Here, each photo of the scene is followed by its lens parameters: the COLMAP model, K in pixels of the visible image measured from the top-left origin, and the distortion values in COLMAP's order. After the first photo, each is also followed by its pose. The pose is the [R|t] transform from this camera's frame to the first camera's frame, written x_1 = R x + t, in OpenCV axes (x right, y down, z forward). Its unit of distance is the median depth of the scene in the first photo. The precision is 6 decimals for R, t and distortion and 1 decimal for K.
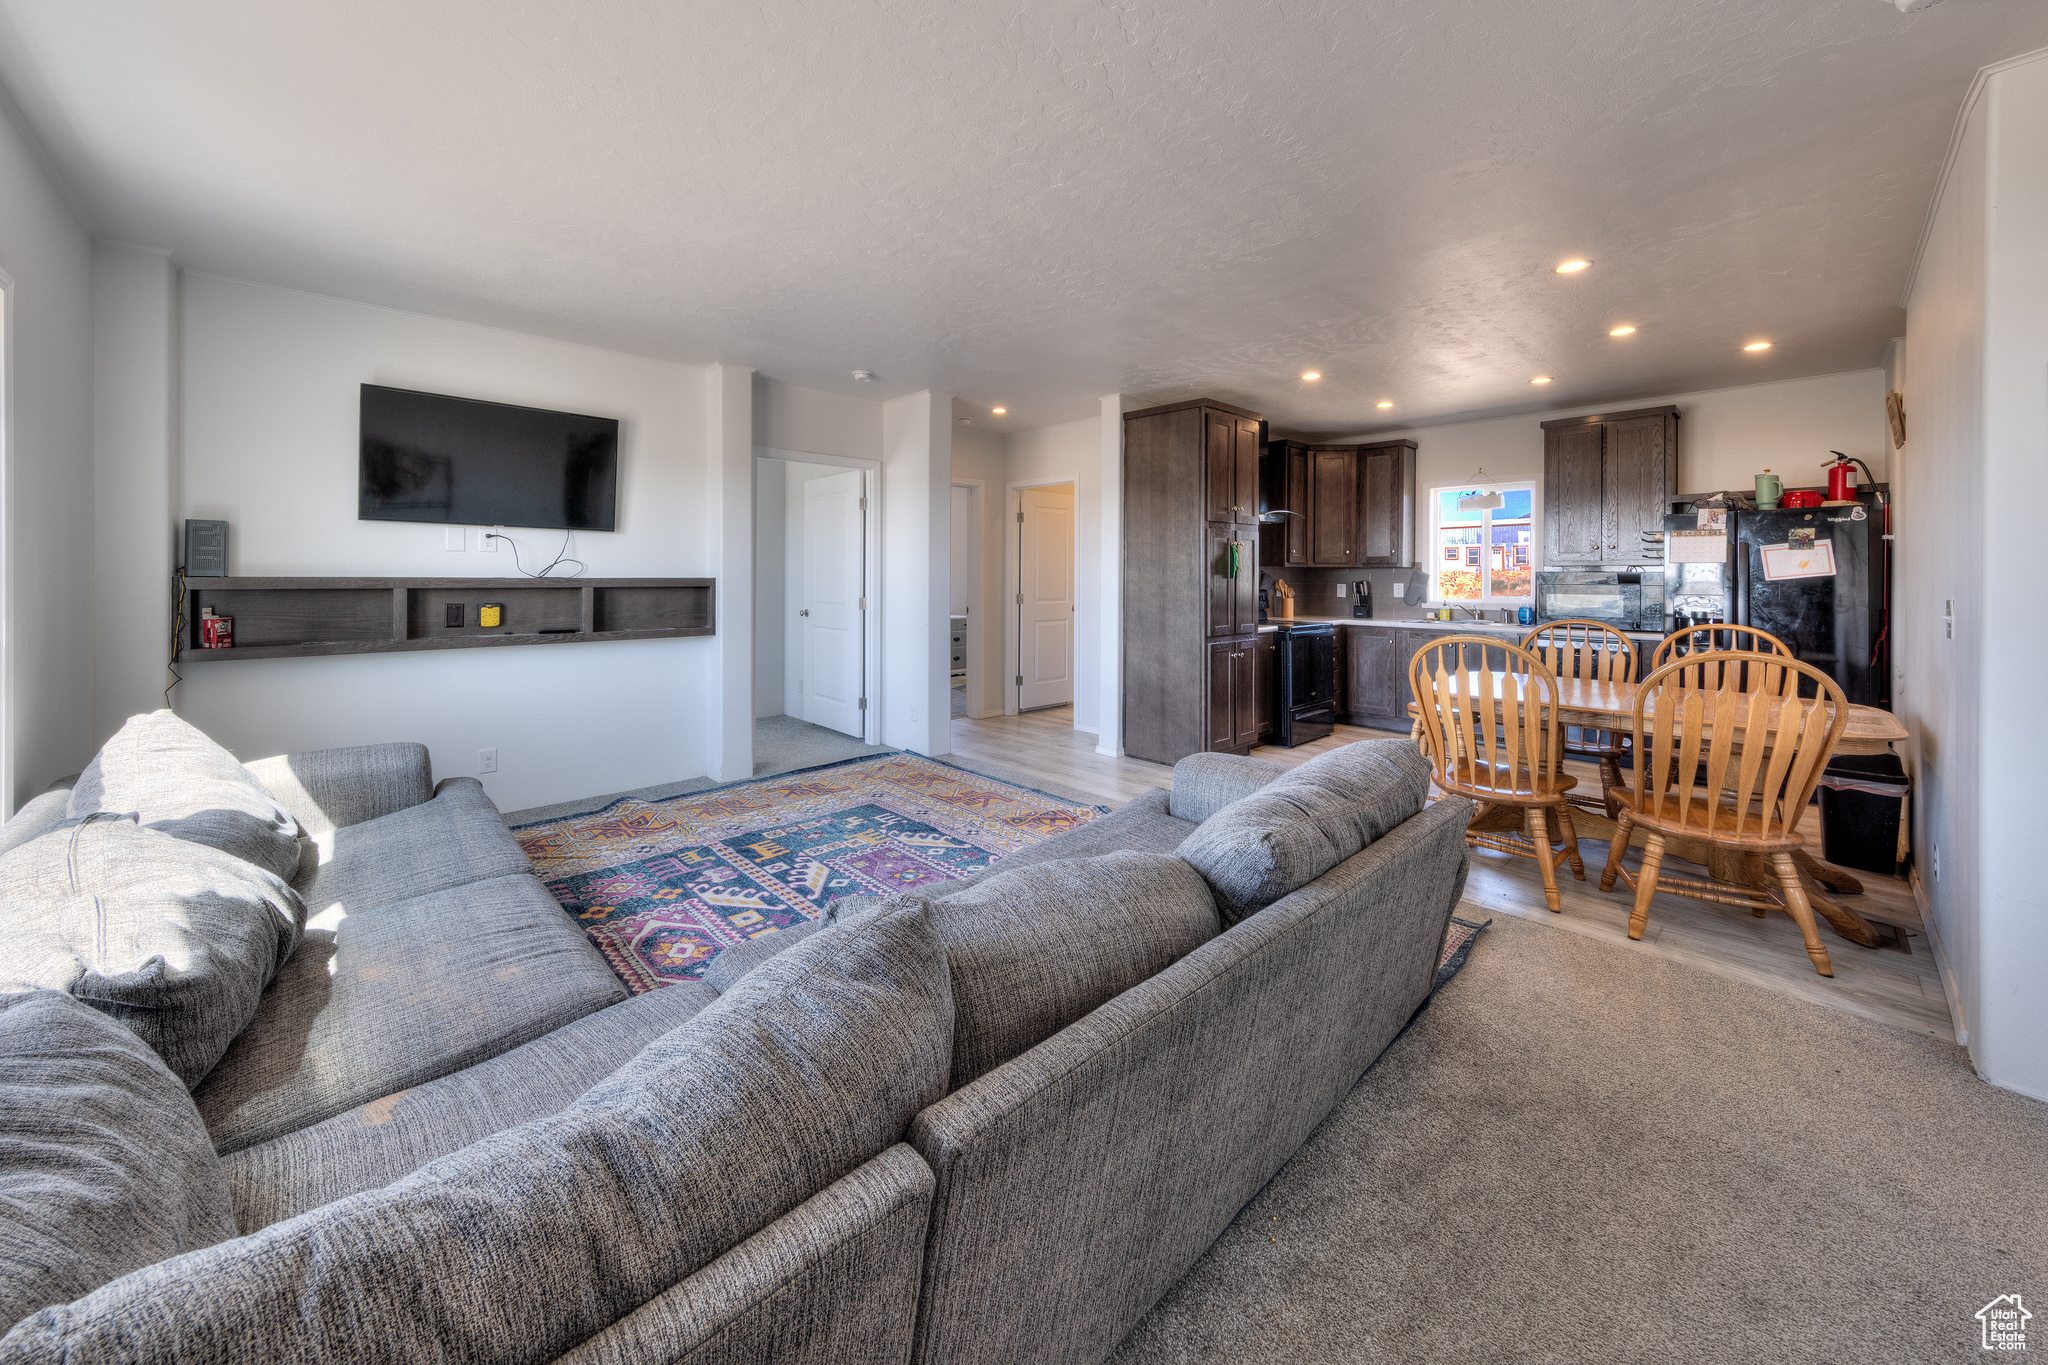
lens RADIAL K [[726.9, 0, 998.5], [0, 726.9, 576.6], [0, 0, 1]] dist [0.003251, -0.000434]
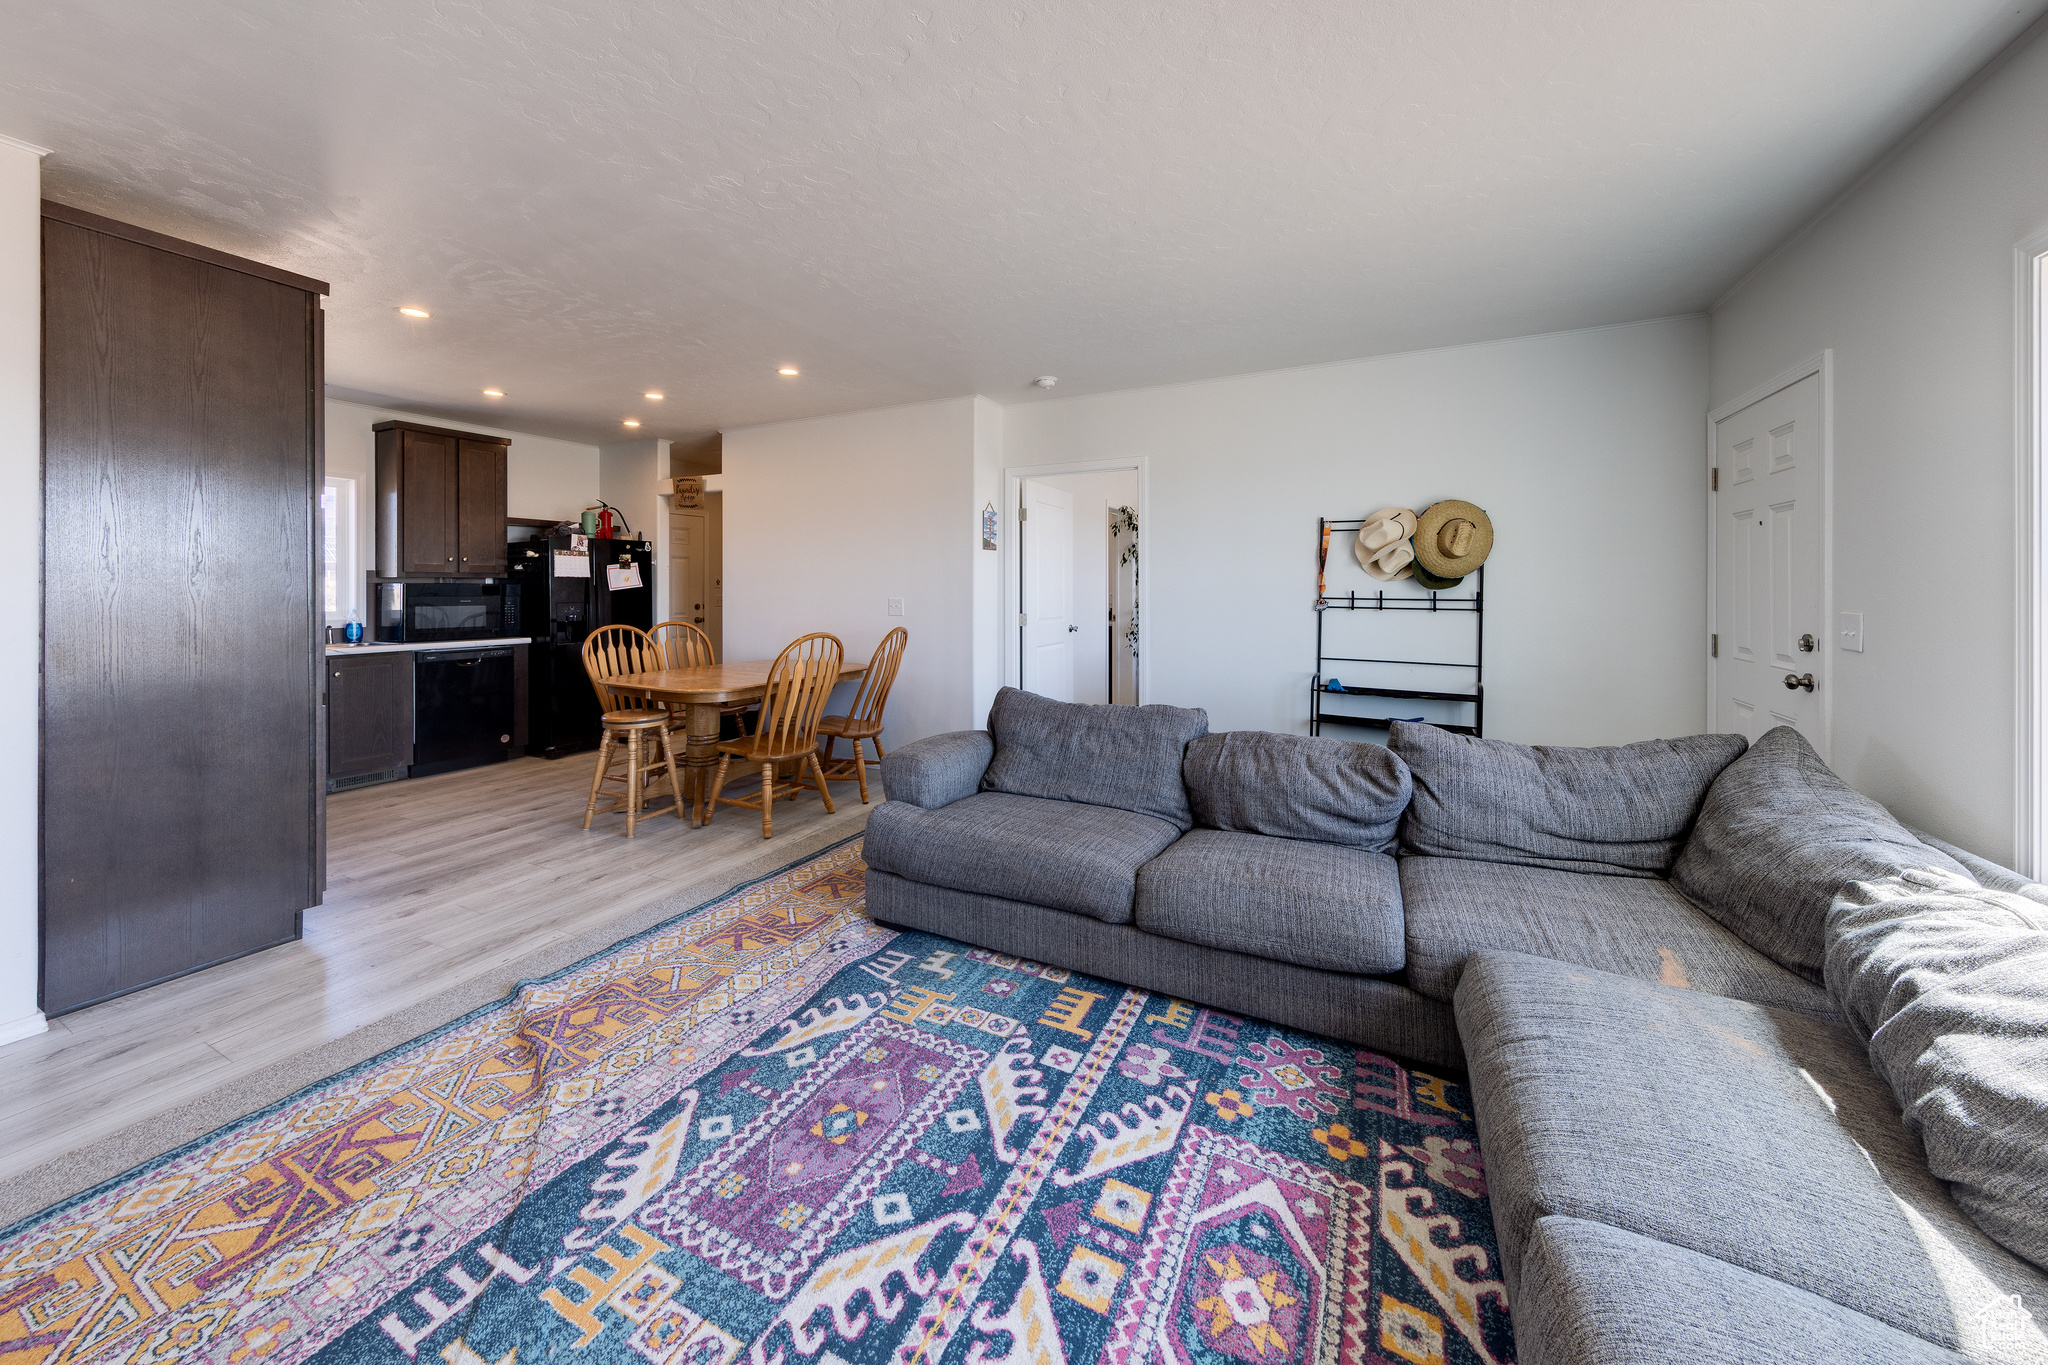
lens RADIAL K [[726.9, 0, 1017.4], [0, 726.9, 571.9], [0, 0, 1]] dist [0.003251, -0.000434]
pose [[-0.345883, 0.016077, 0.938140, -0.413374], [0.001172, 0.999860, -0.016702, -0.005967], [-0.938277, -0.004677, -0.345853, 0.628314]]
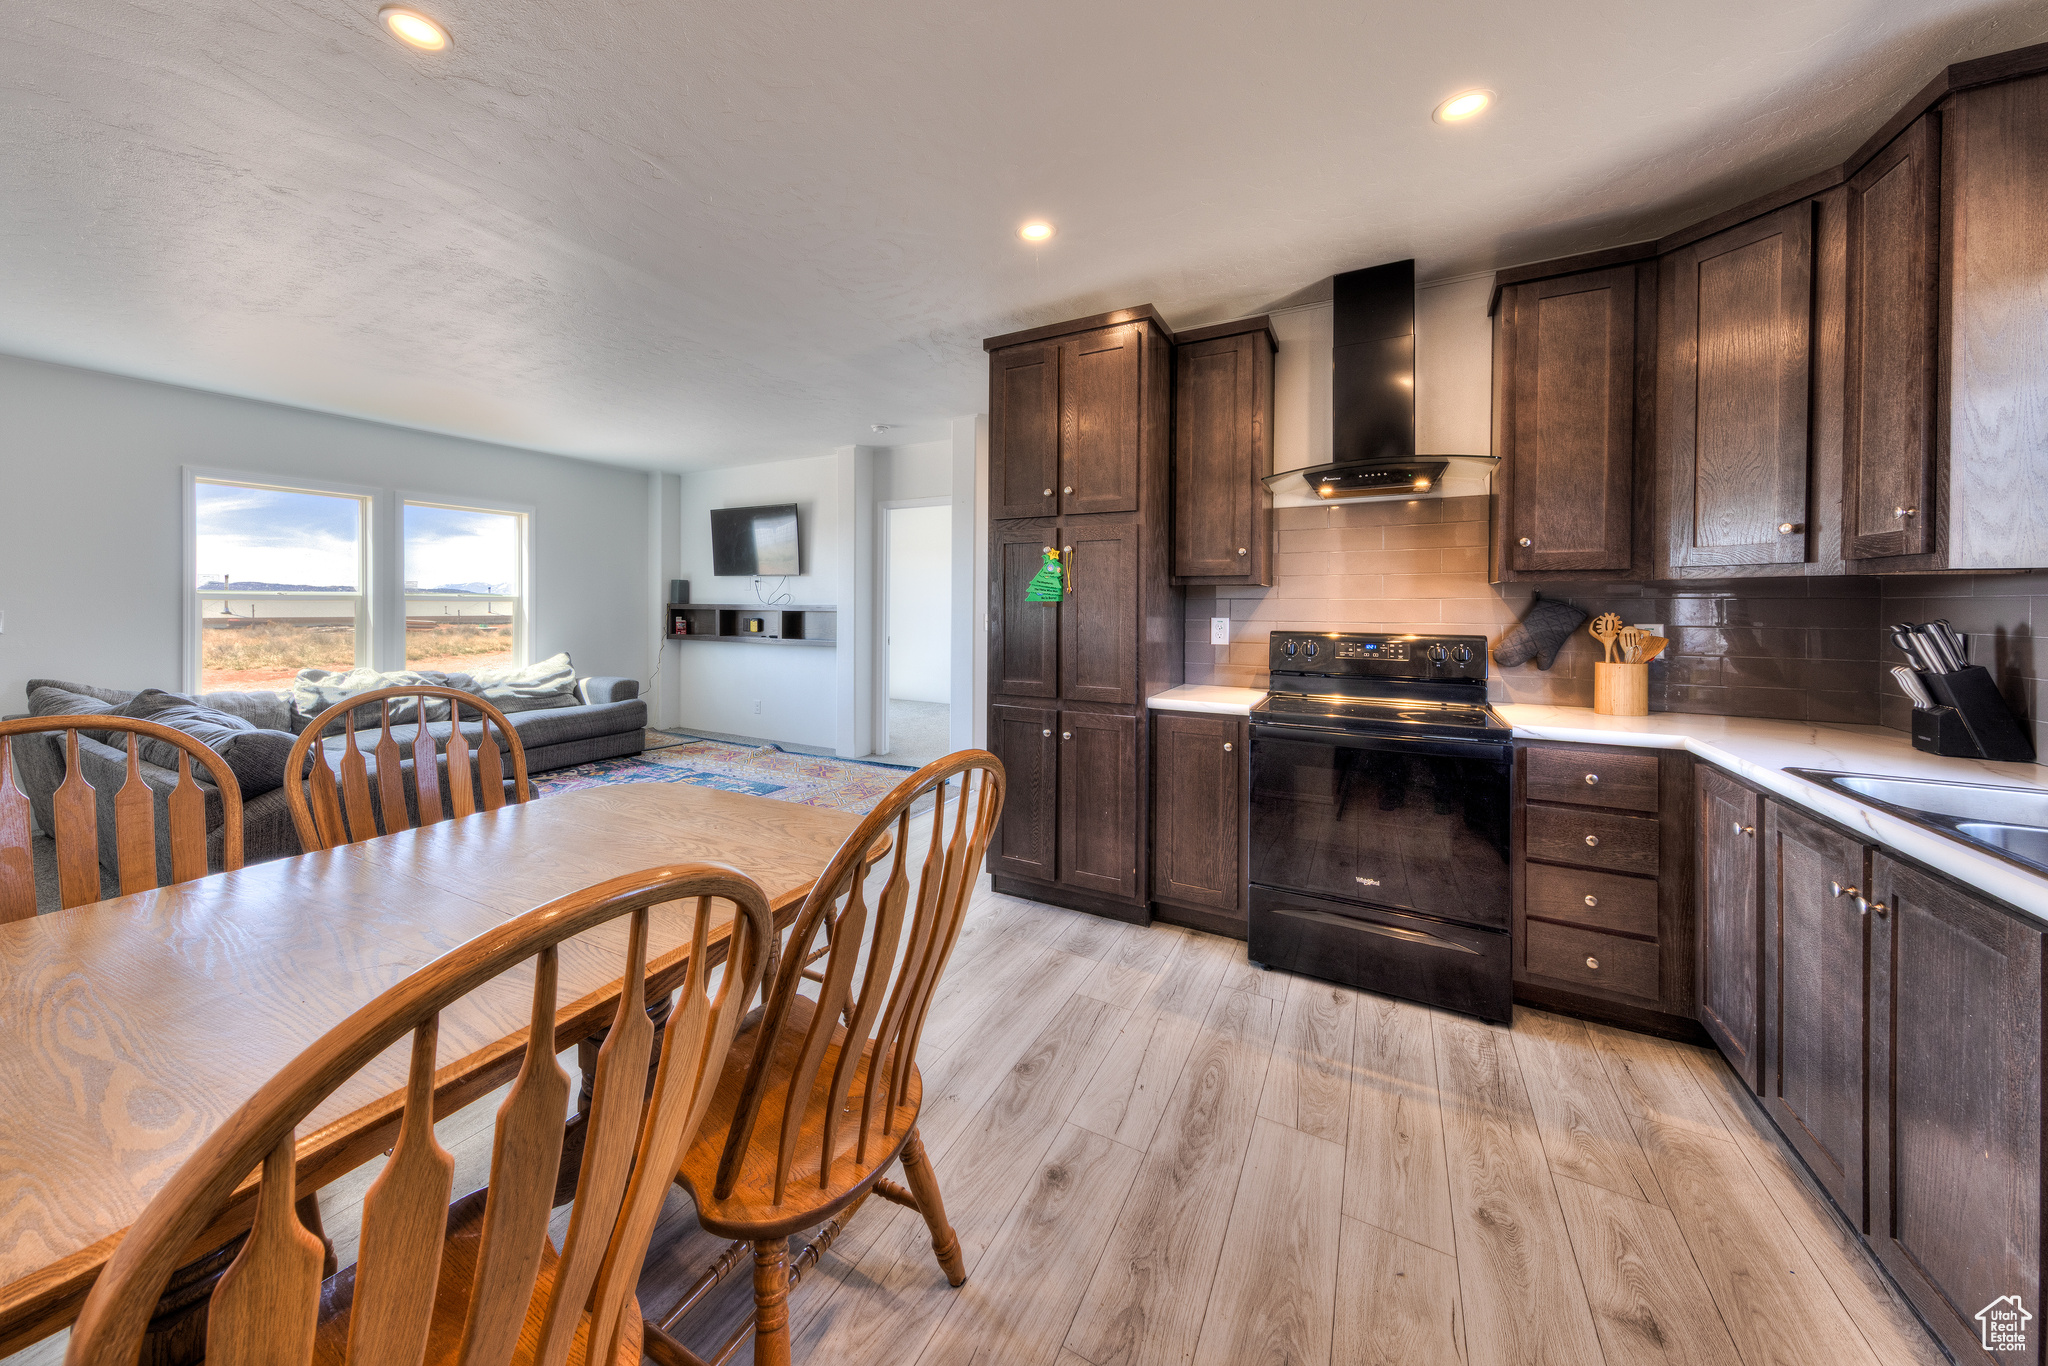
lens RADIAL K [[696.9, 0, 995.3], [0, 696.9, 610.5], [0, 0, 1]] dist [0.006795, -0.000595]
pose [[0.324707, 0.005988, -0.945796, 0.832307], [-0.004783, 0.999978, 0.004689, 0.002401], [0.945802, 0.003001, 0.324729, 0.734859]]
